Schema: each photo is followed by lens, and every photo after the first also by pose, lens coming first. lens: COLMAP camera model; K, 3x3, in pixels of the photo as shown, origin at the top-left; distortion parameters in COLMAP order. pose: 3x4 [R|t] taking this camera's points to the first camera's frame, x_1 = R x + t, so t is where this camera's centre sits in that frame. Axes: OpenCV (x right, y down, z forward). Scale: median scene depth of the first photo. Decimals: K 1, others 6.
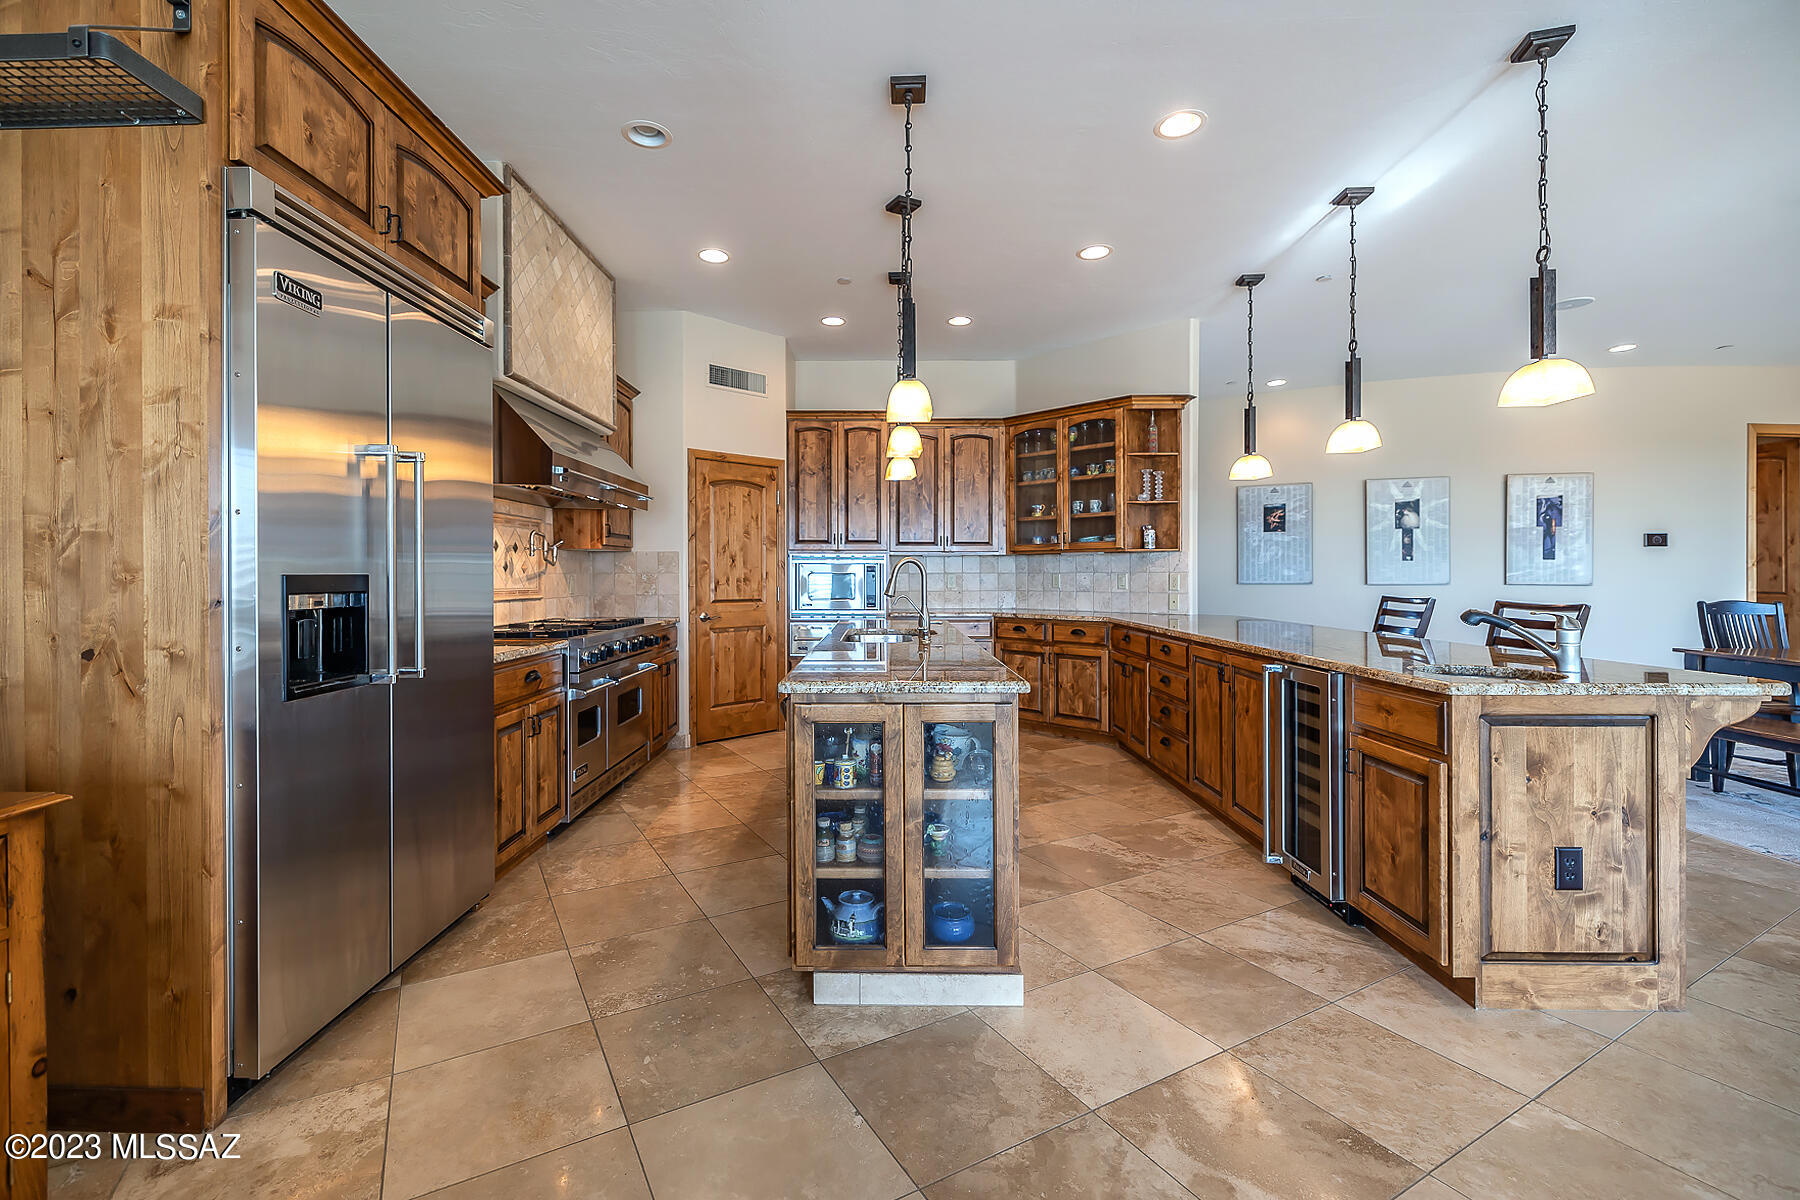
lens RADIAL K [[778.5, 0, 888.7], [0, 778.5, 575.3], [0, 0, 1]] dist [0.002119, 0.000009]
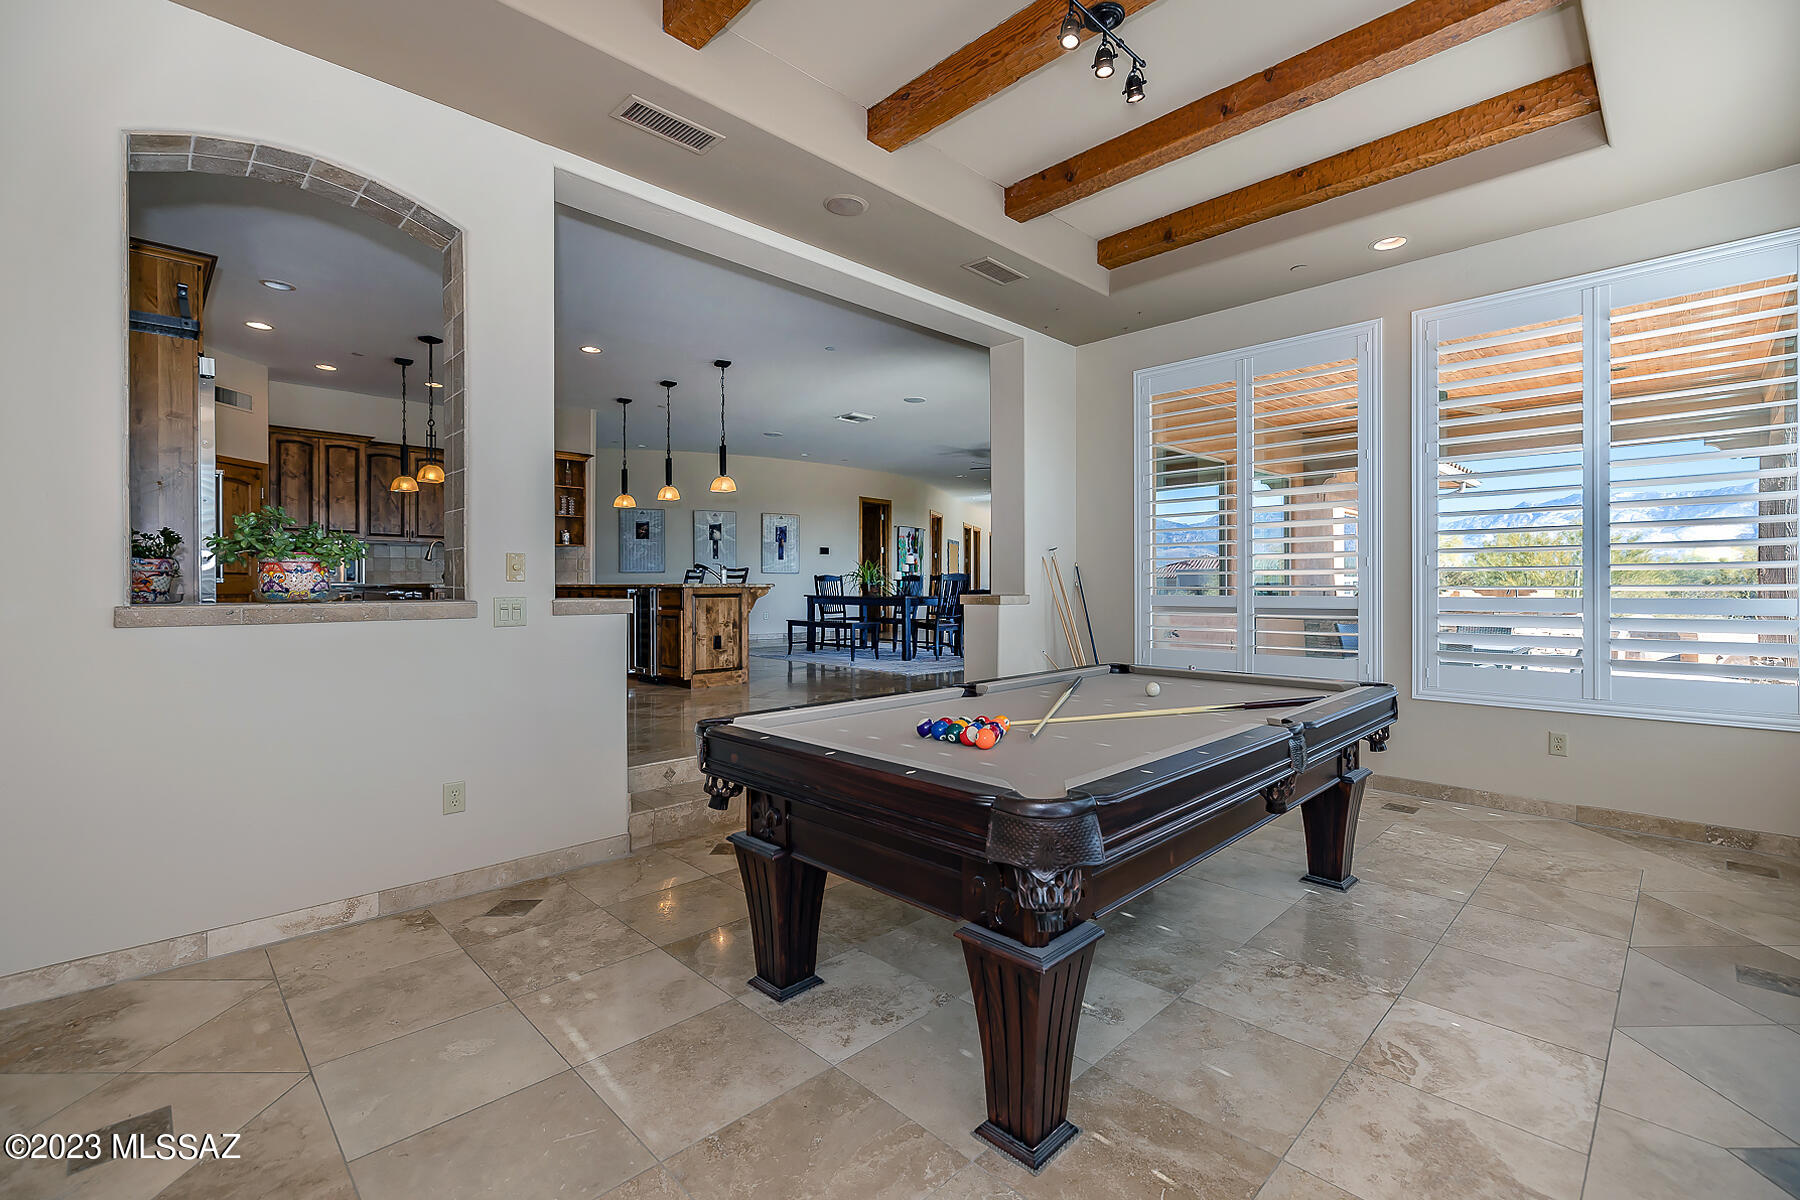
lens RADIAL K [[765.4, 0, 912.9], [0, 765.4, 584.0], [0, 0, 1]] dist [0.010745, -0.000041]
pose [[0.710064, 0.001732, 0.704135, -0.663354], [0.001141, 0.999993, -0.003610, 0.131402], [-0.704137, 0.003367, 0.710056, -1.549600]]
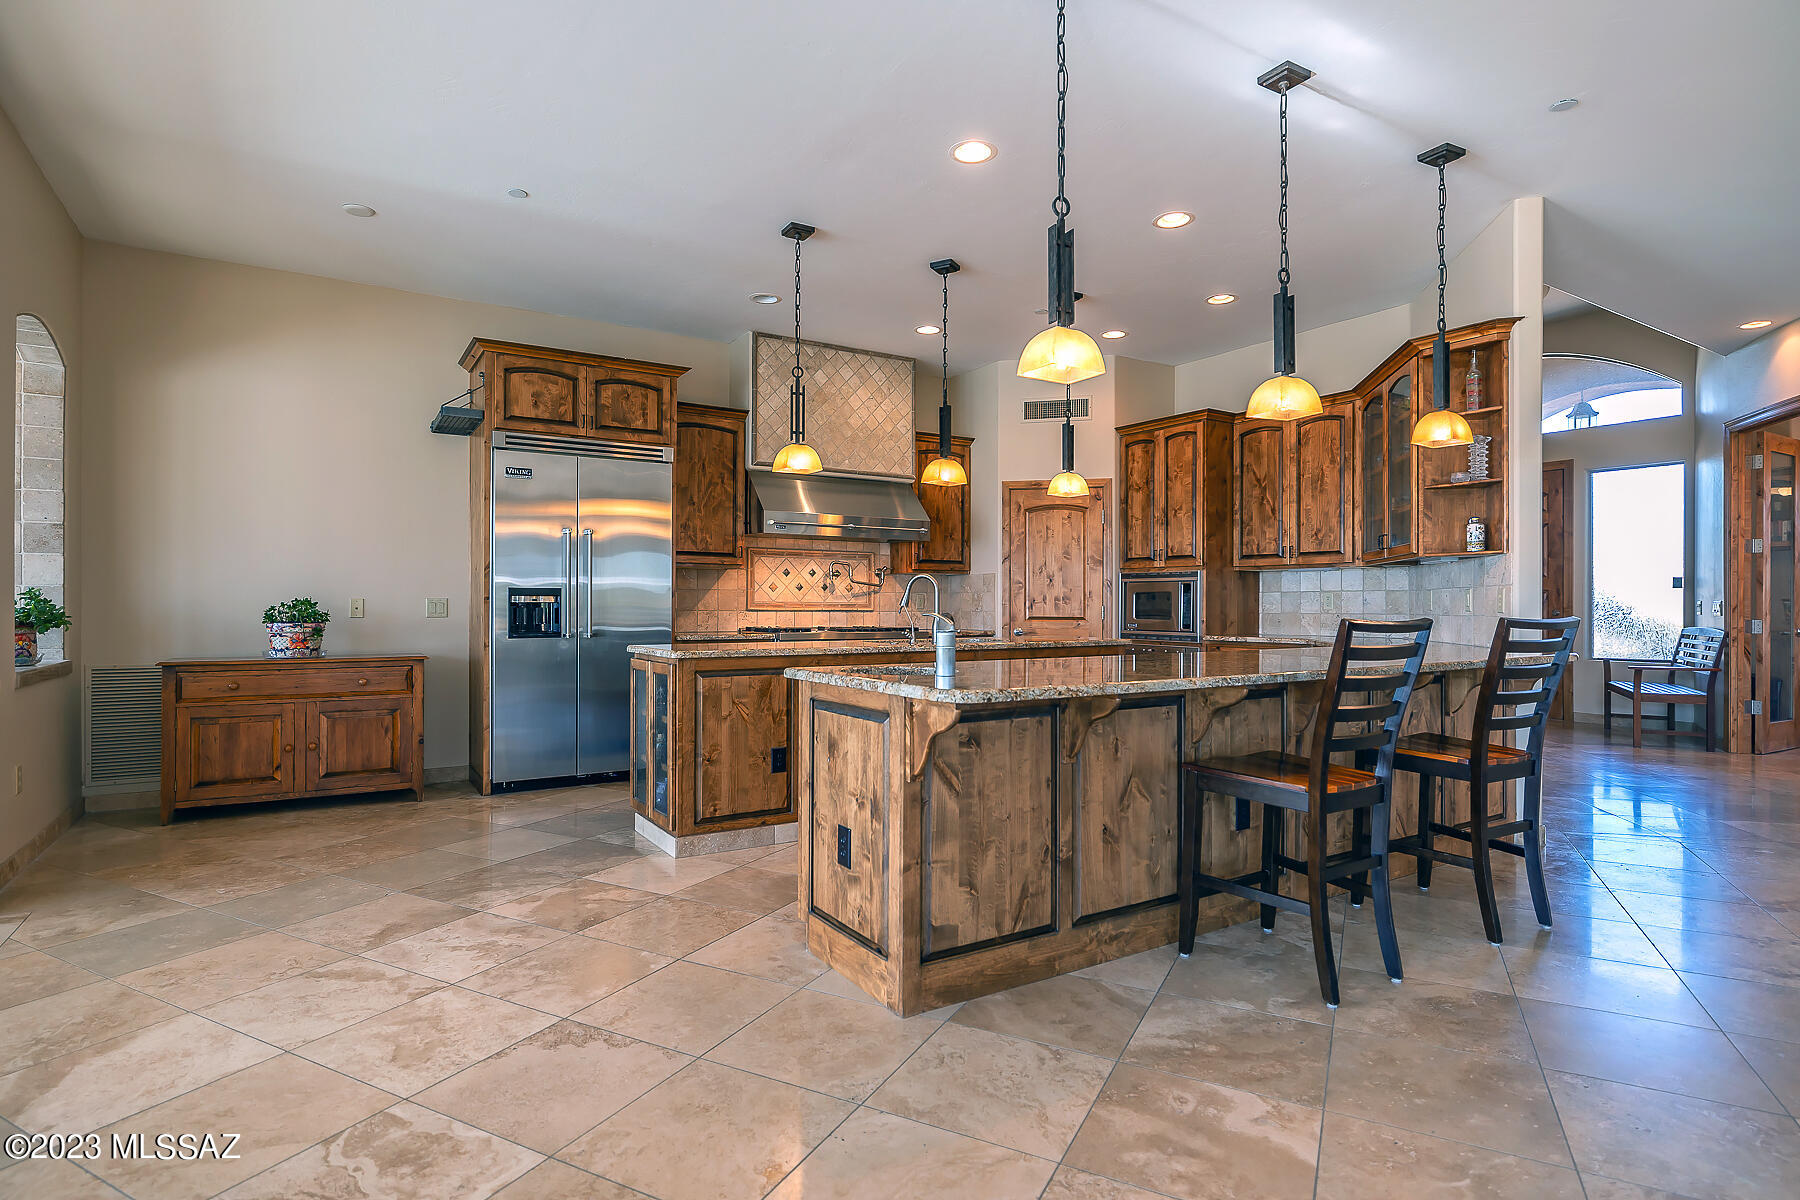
lens RADIAL K [[931.4, 0, 900.0], [0, 931.4, 600.0], [0, 0, 1]] dist [-0.001702, 0.000210]
pose [[0.543927, -0.001278, -0.839131, 1.745778], [-0.004595, 0.999979, -0.004502, 0.033845], [0.839120, 0.006304, 0.543910, 0.312916]]
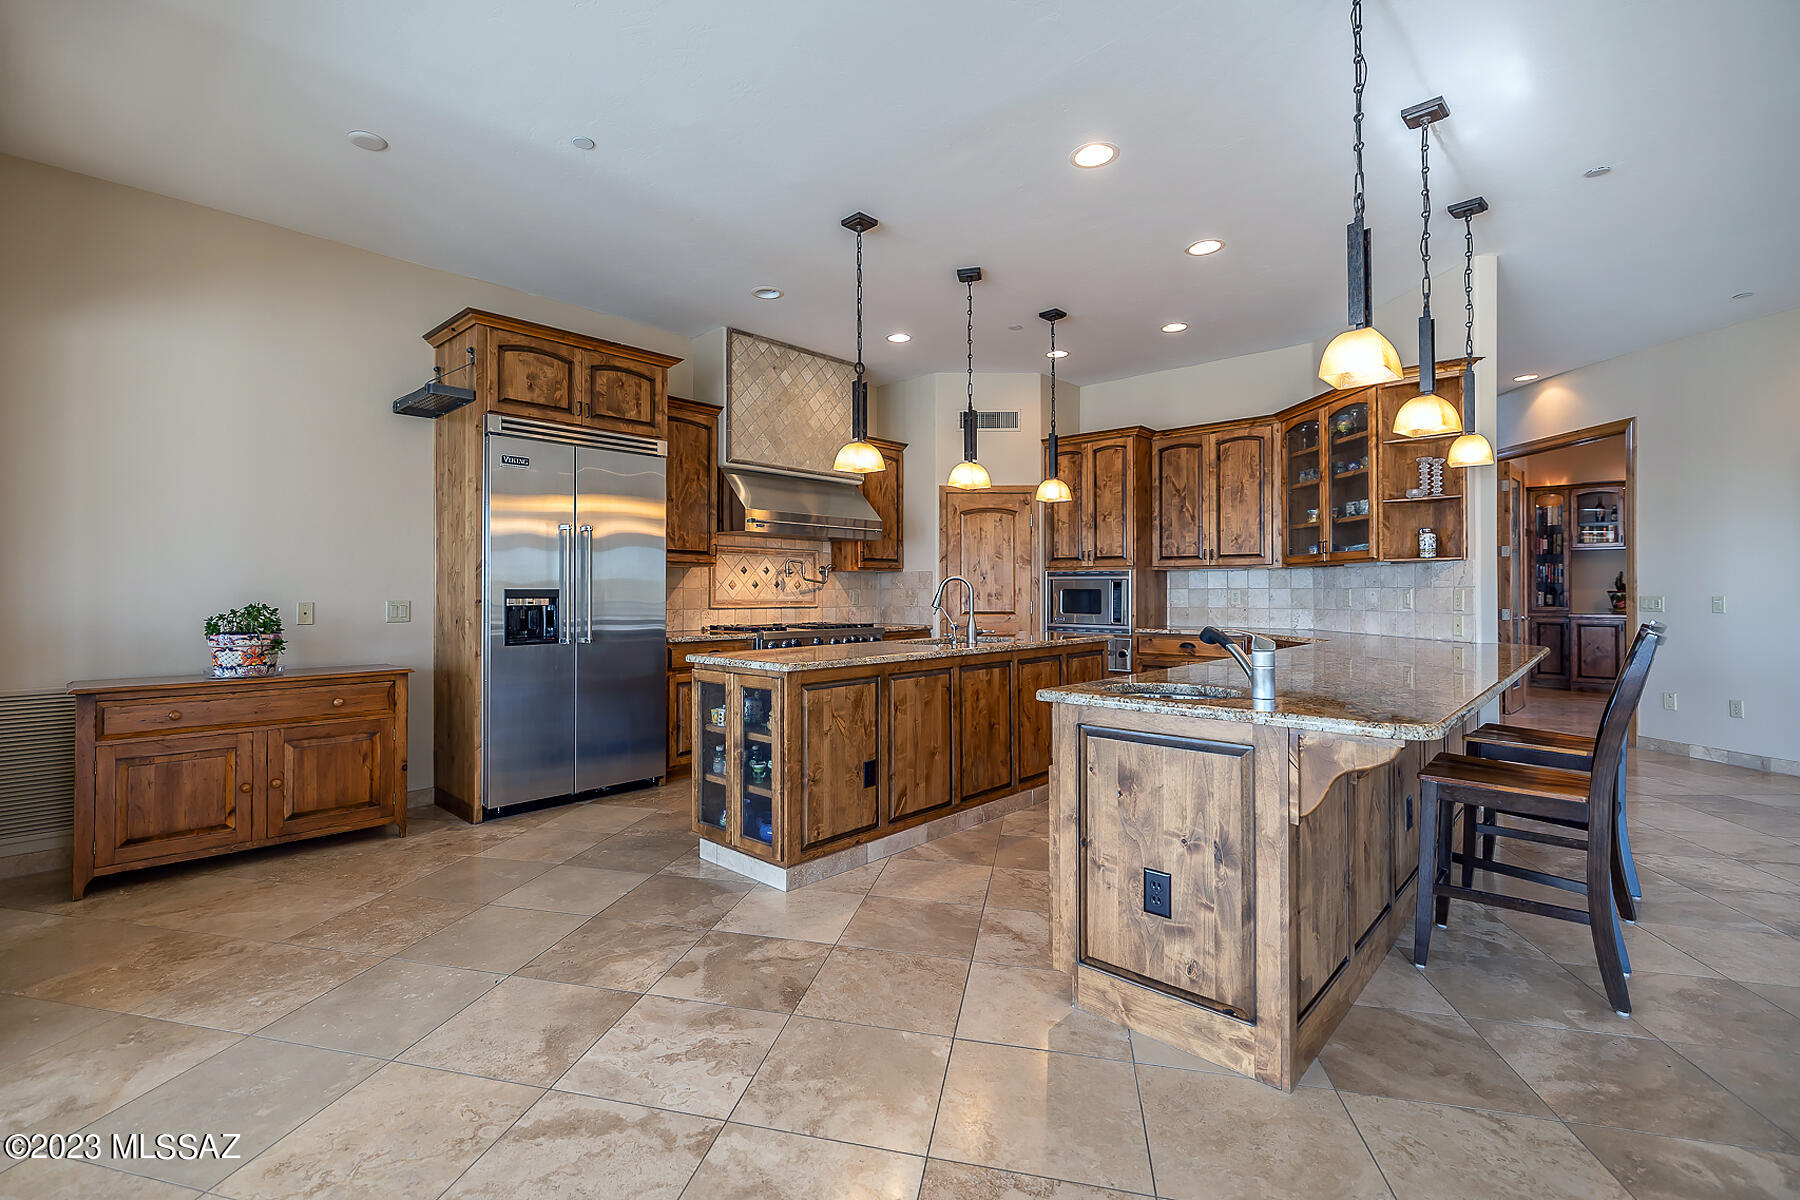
lens RADIAL K [[809.8, 0, 858.4], [0, 809.8, 580.9], [0, 0, 1]] dist [0.002230, -0.000177]
pose [[0.724292, -0.007713, -0.689450, 1.133391], [-0.001351, 0.999920, -0.012606, 0.002092], [0.689492, 0.010062, 0.724224, 0.011606]]
